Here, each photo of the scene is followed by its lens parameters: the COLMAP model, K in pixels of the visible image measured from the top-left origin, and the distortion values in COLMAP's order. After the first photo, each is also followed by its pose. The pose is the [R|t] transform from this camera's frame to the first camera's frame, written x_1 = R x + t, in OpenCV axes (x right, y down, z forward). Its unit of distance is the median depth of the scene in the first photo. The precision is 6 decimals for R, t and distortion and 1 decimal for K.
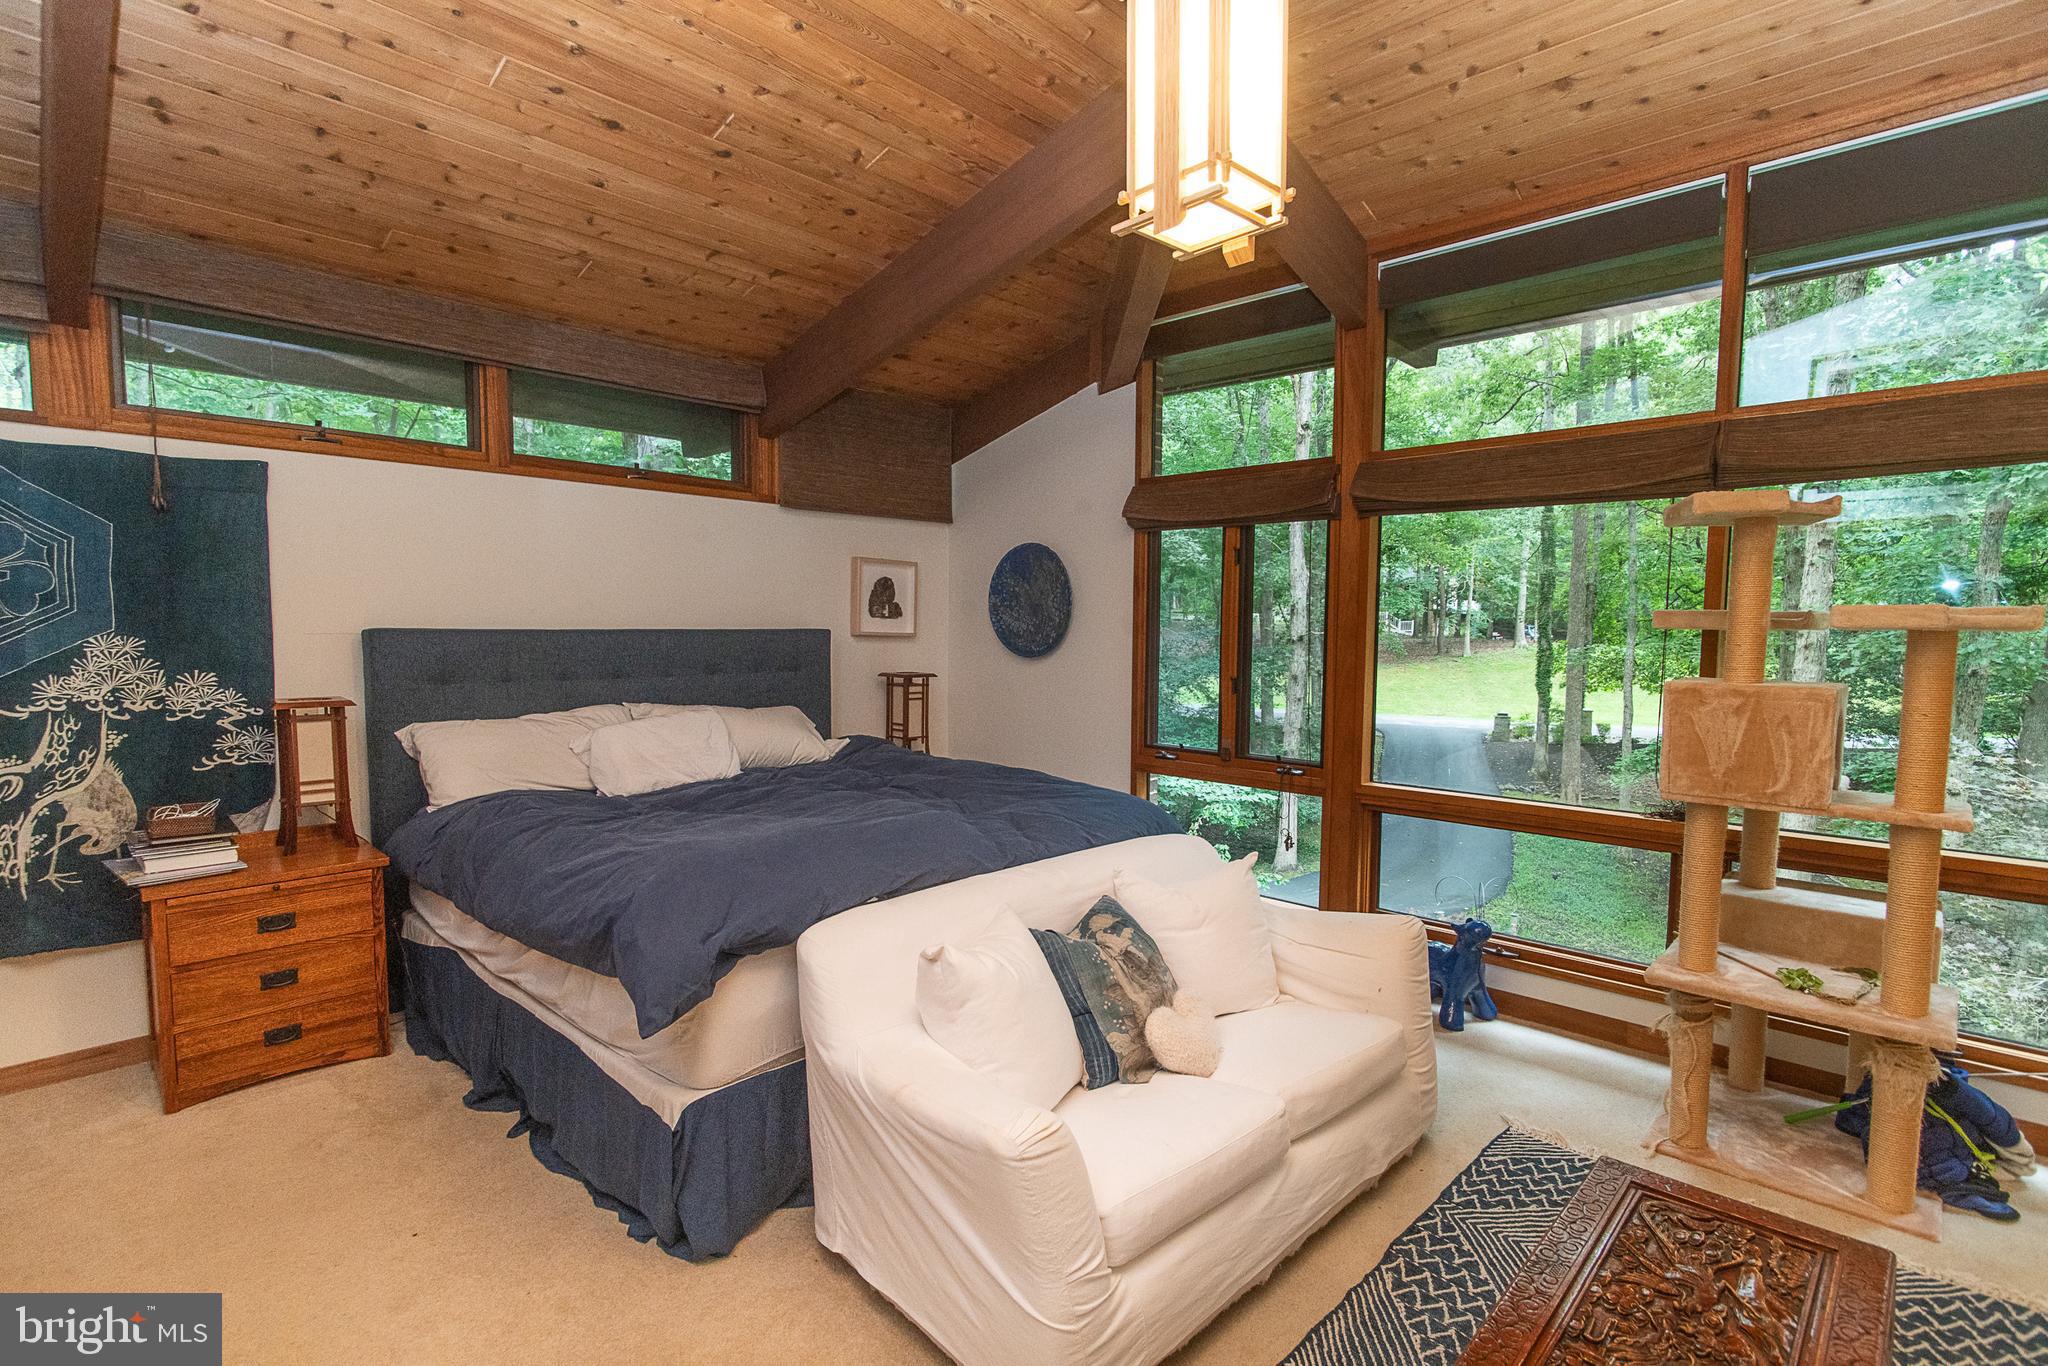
lens RADIAL K [[992.1, 0, 961.6], [0, 992.1, 684.2], [0, 0, 1]] dist [0.000962, -0.000284]
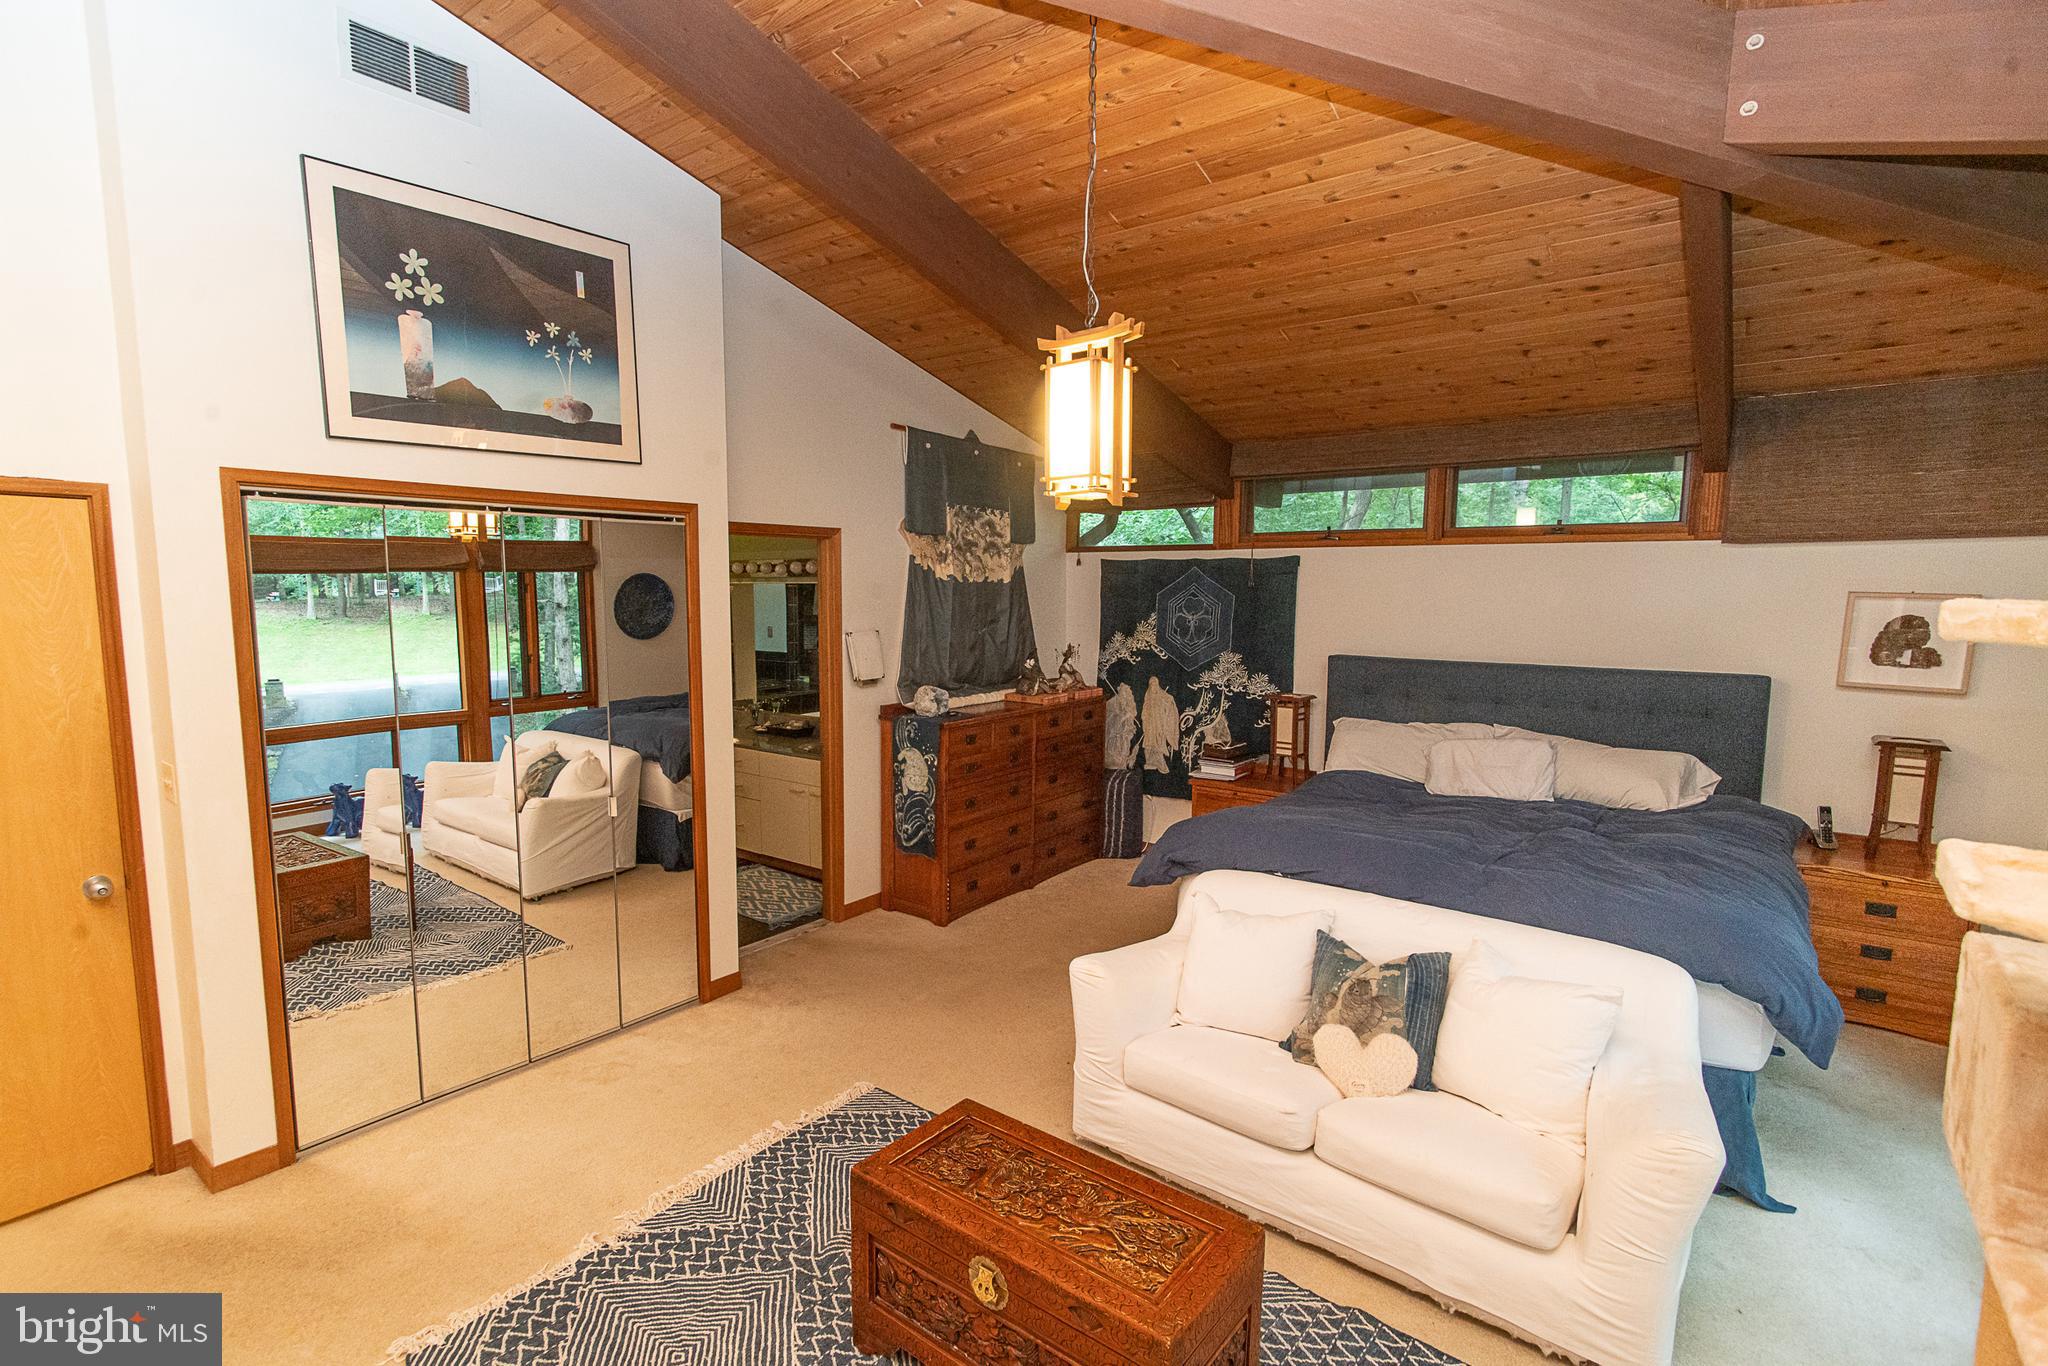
lens RADIAL K [[971.8, 0, 1023.5], [0, 971.8, 703.6], [0, 0, 1]] dist [-0.000458, -0.000177]
pose [[0.113789, 0.116182, -0.986688, 0.693720], [-0.059234, 0.992165, 0.109996, -0.092840], [0.991737, 0.045929, 0.119780, 0.247096]]
